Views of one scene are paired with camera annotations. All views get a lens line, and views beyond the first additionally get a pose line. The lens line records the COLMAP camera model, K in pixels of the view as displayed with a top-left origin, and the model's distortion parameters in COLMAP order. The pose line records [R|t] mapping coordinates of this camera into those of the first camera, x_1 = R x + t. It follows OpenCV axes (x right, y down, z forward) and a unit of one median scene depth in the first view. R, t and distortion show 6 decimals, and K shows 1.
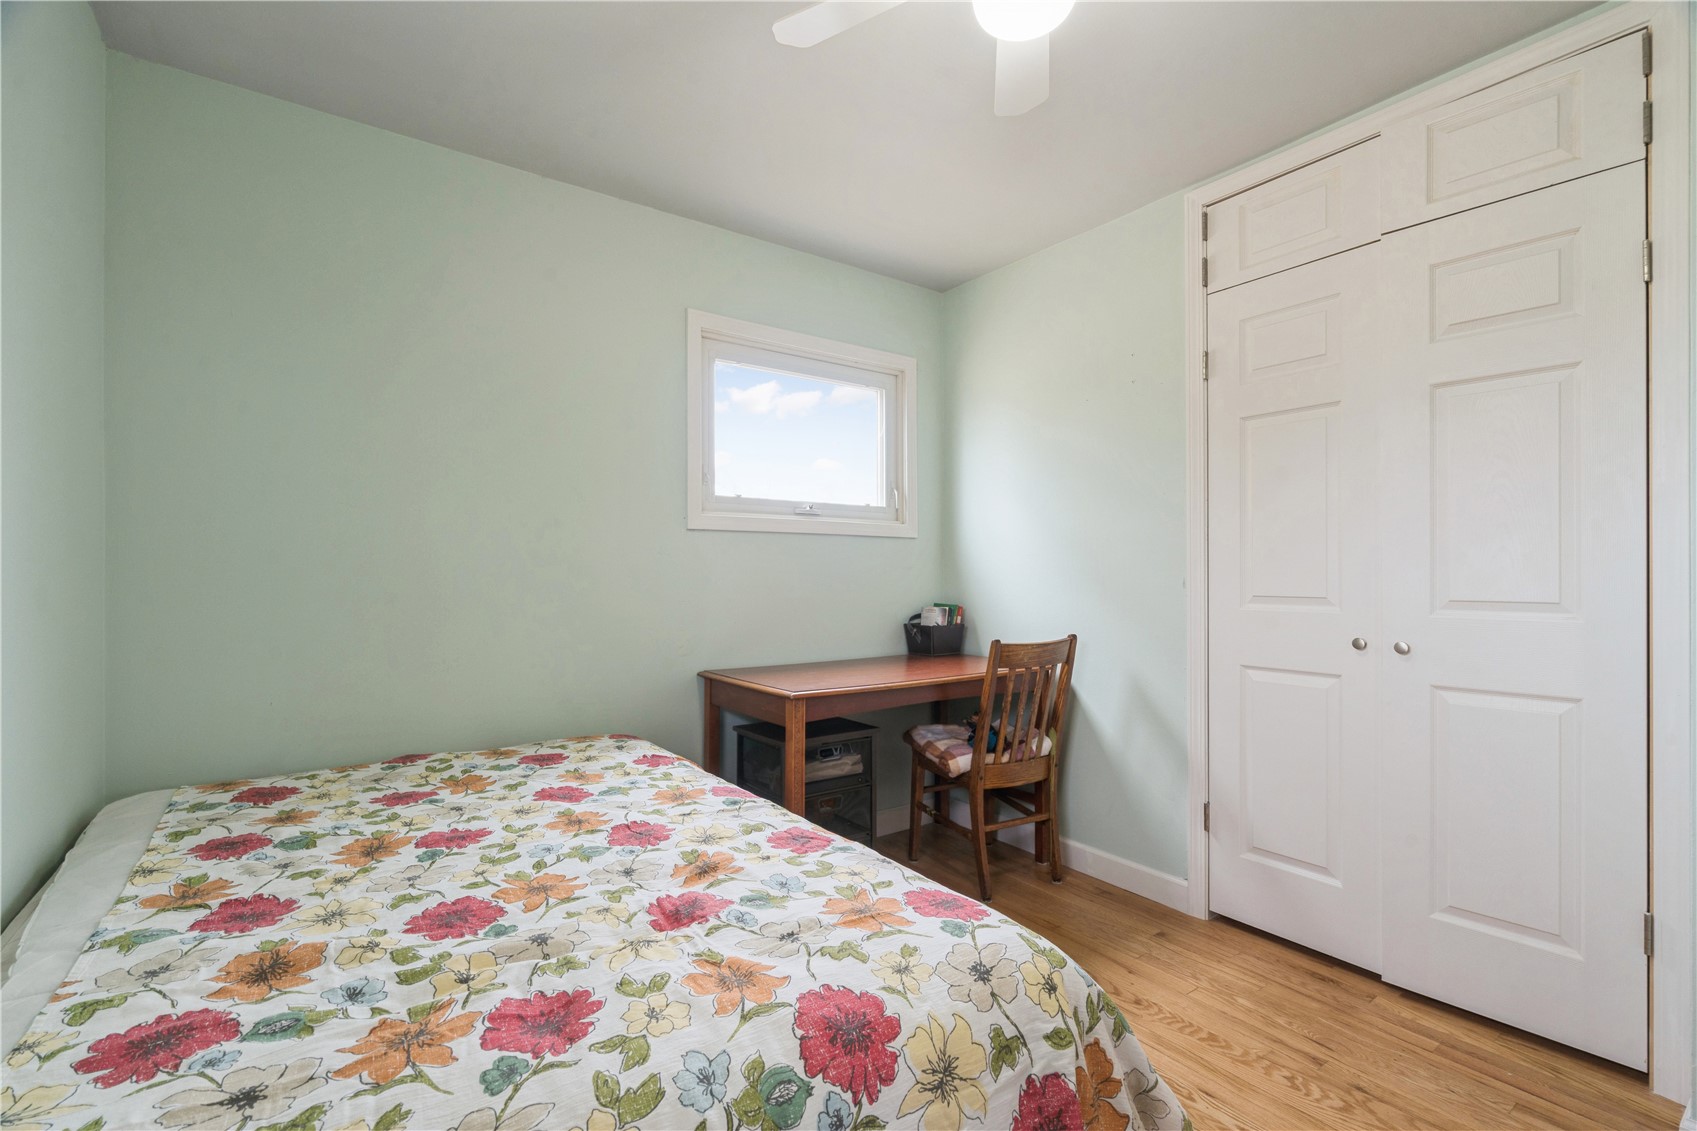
lens RADIAL K [[768.4, 0, 846.9], [0, 768.4, 563.8], [0, 0, 1]] dist [-0.001276, -0.000021]
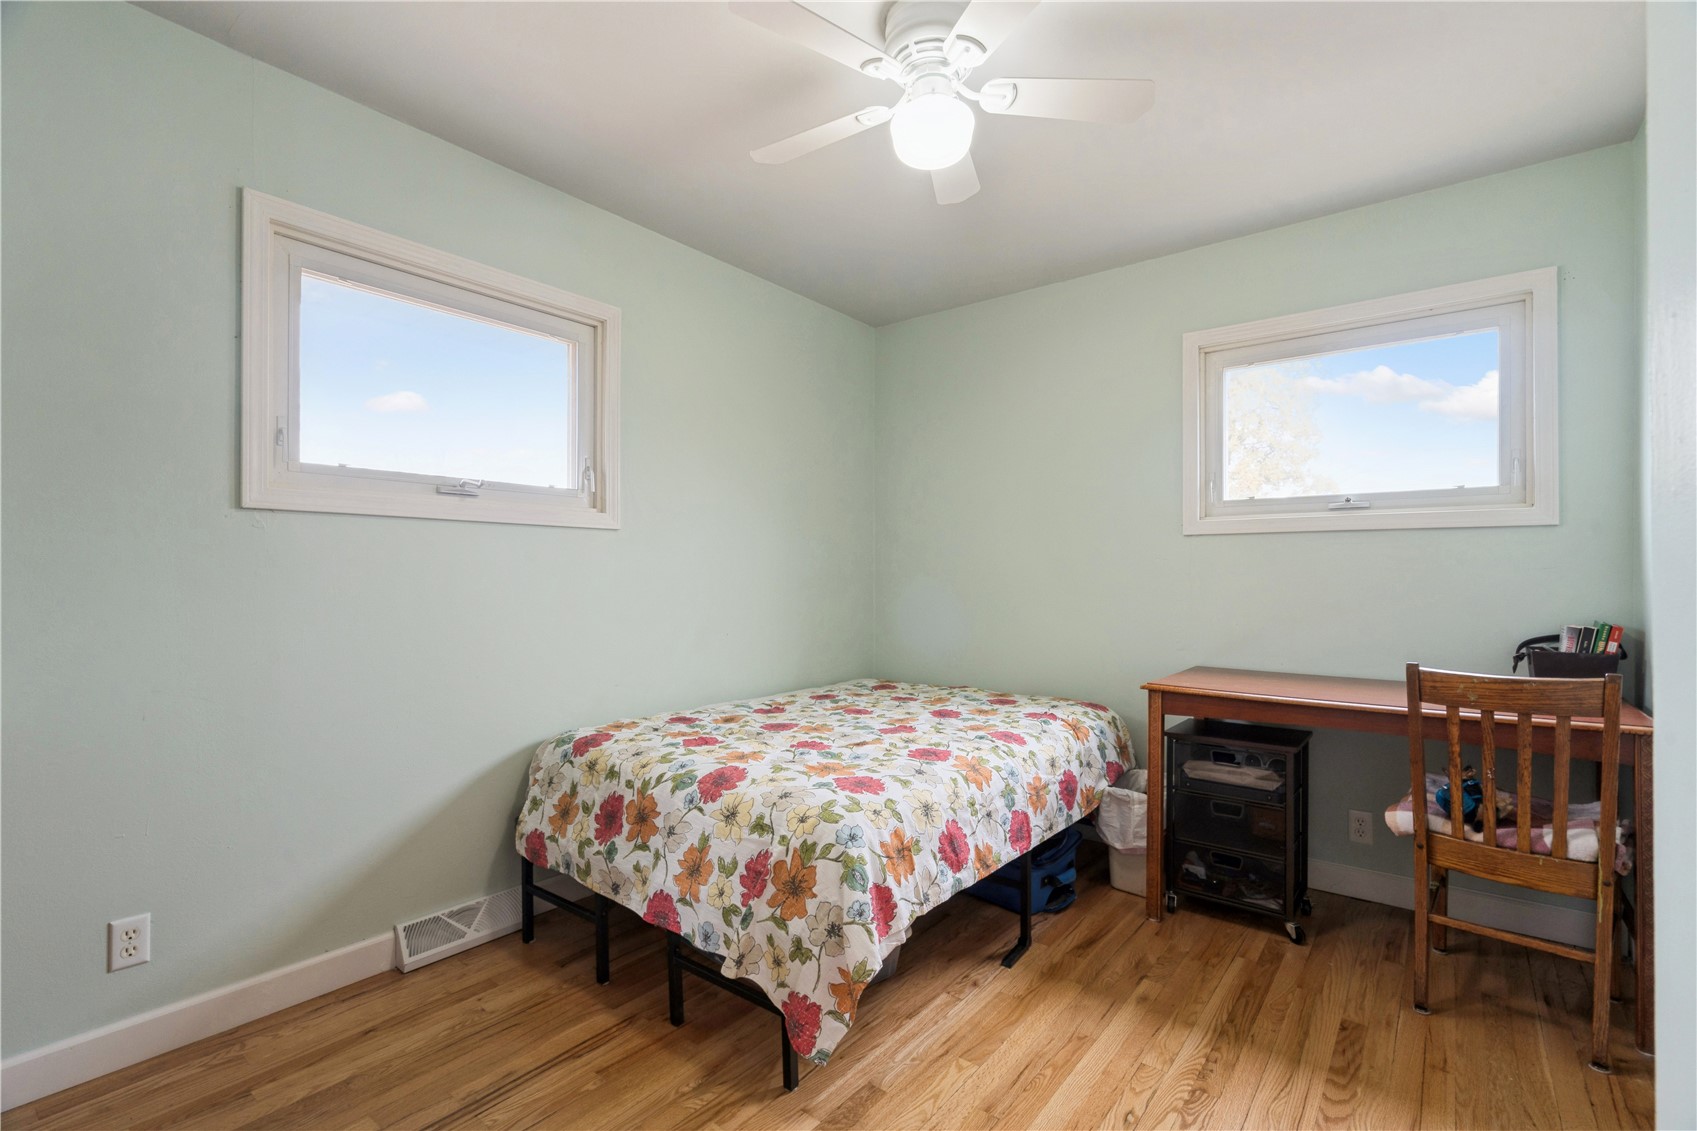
lens RADIAL K [[768.4, 0, 844.9], [0, 768.4, 573.1], [0, 0, 1]] dist [-0.001276, -0.000021]
pose [[0.260397, -0.000564, -0.965502, 0.809031], [0.010001, 0.999948, 0.002114, 0.002107], [0.965450, -0.010207, 0.260389, 0.276257]]
